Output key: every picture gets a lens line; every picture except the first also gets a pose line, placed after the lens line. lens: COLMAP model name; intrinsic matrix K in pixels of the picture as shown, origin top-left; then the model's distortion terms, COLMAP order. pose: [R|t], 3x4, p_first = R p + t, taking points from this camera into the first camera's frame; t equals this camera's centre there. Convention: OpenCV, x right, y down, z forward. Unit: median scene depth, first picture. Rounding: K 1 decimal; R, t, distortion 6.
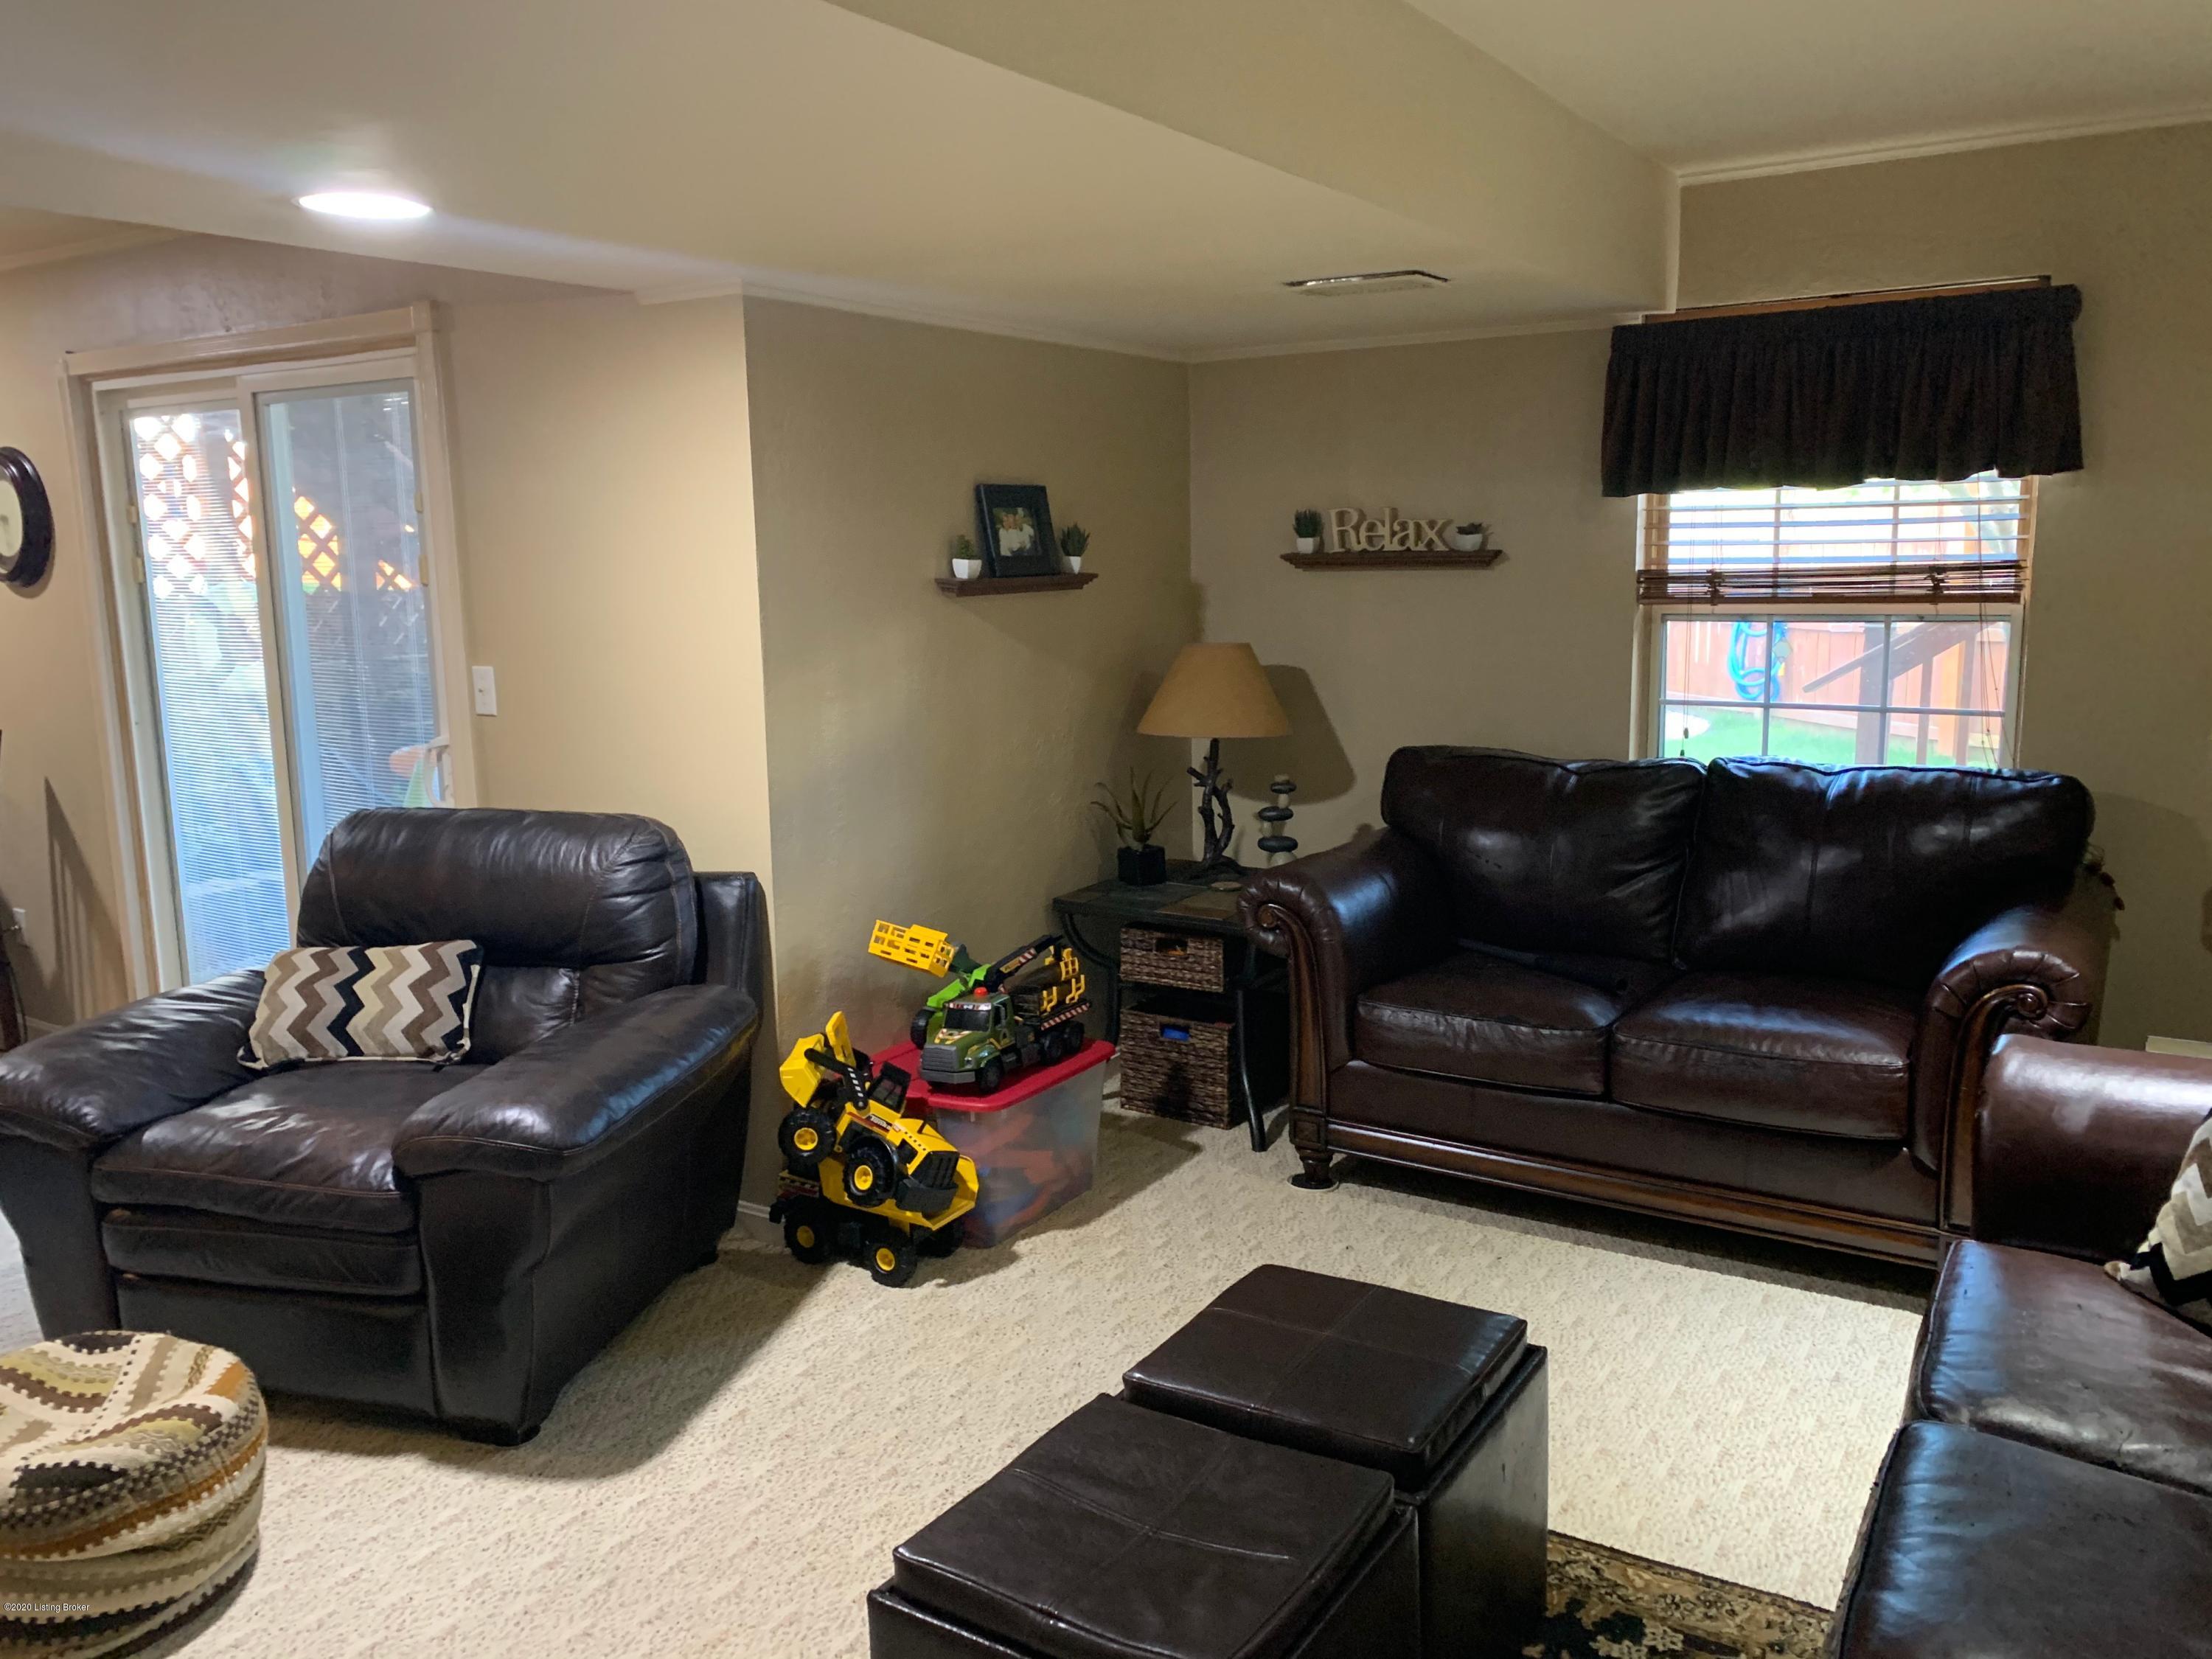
lens RADIAL K [[1701.6, 0, 1106.0], [0, 1701.6, 829.5], [0, 0, 1]] dist [-0.000542, -0.001573]
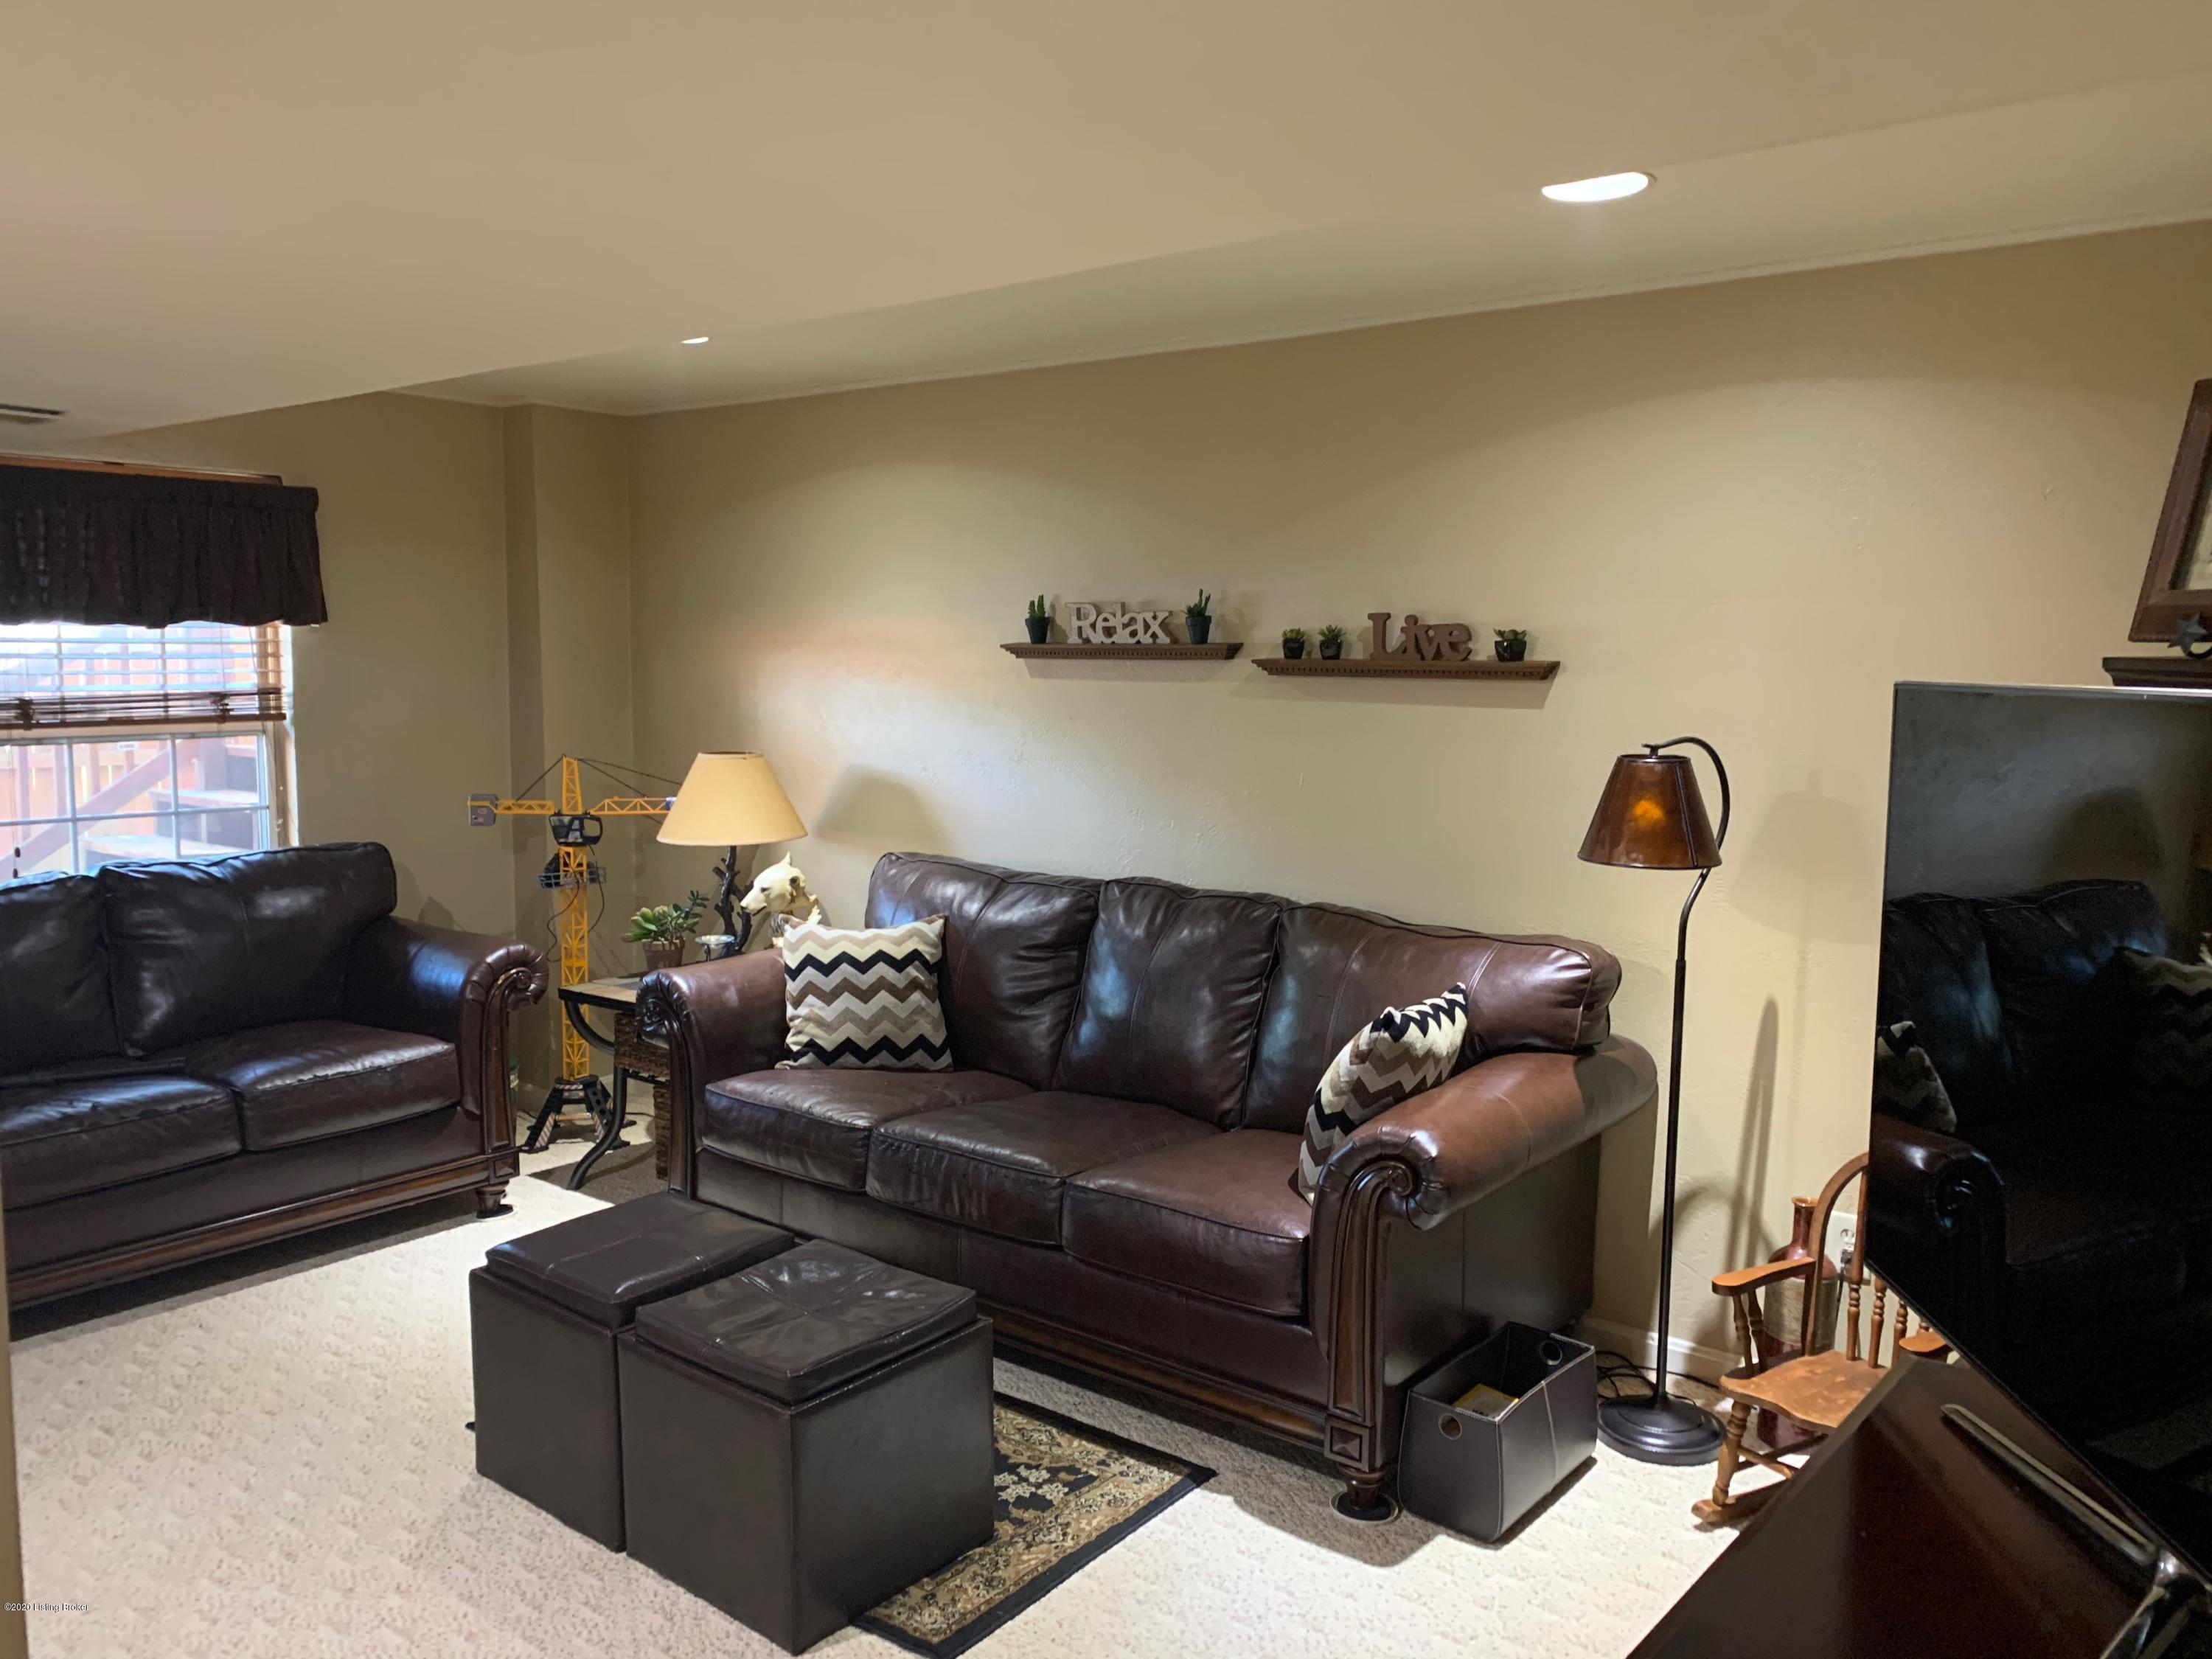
lens RADIAL K [[1701.6, 0, 1106.0], [0, 1701.6, 829.5], [0, 0, 1]] dist [-0.000542, -0.001573]
pose [[0.097963, -0.077239, 0.992188, -0.684177], [0.158659, 0.985444, 0.061049, -0.029589], [-0.982462, 0.151439, 0.108792, 0.242815]]
